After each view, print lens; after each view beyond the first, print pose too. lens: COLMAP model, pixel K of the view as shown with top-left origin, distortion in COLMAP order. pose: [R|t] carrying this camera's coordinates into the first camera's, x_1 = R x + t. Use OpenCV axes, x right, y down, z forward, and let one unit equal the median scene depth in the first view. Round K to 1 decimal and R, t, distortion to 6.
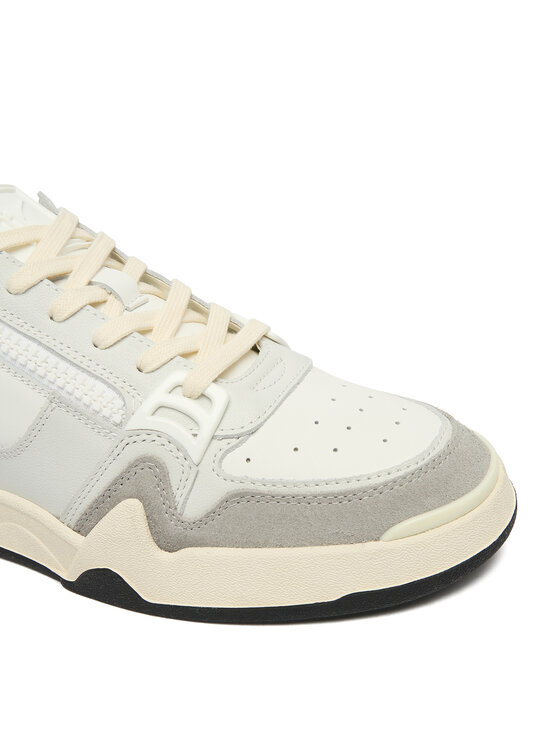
lens RADIAL K [[814.0, 0, 278.4], [0, 814.0, 373.9], [0, 0, 1]] dist [-0.010241, 0.000000]
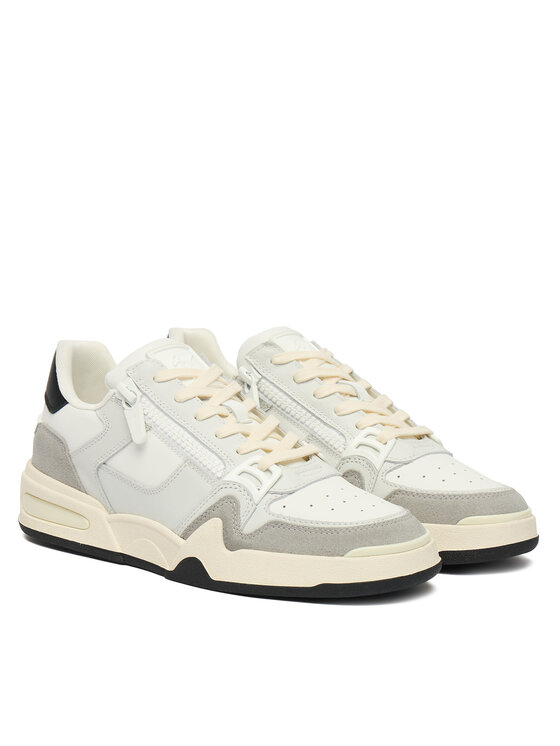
lens RADIAL K [[2194.1, 0, 280.1], [0, 2194.1, 372.8], [0, 0, 1]] dist [-0.010770, 0.000000]
pose [[0.963213, 0.155713, -0.219033, 0.952328], [-0.211358, 0.942314, -0.259563, 1.068538], [0.165980, 0.296308, 0.940559, -3.579429]]
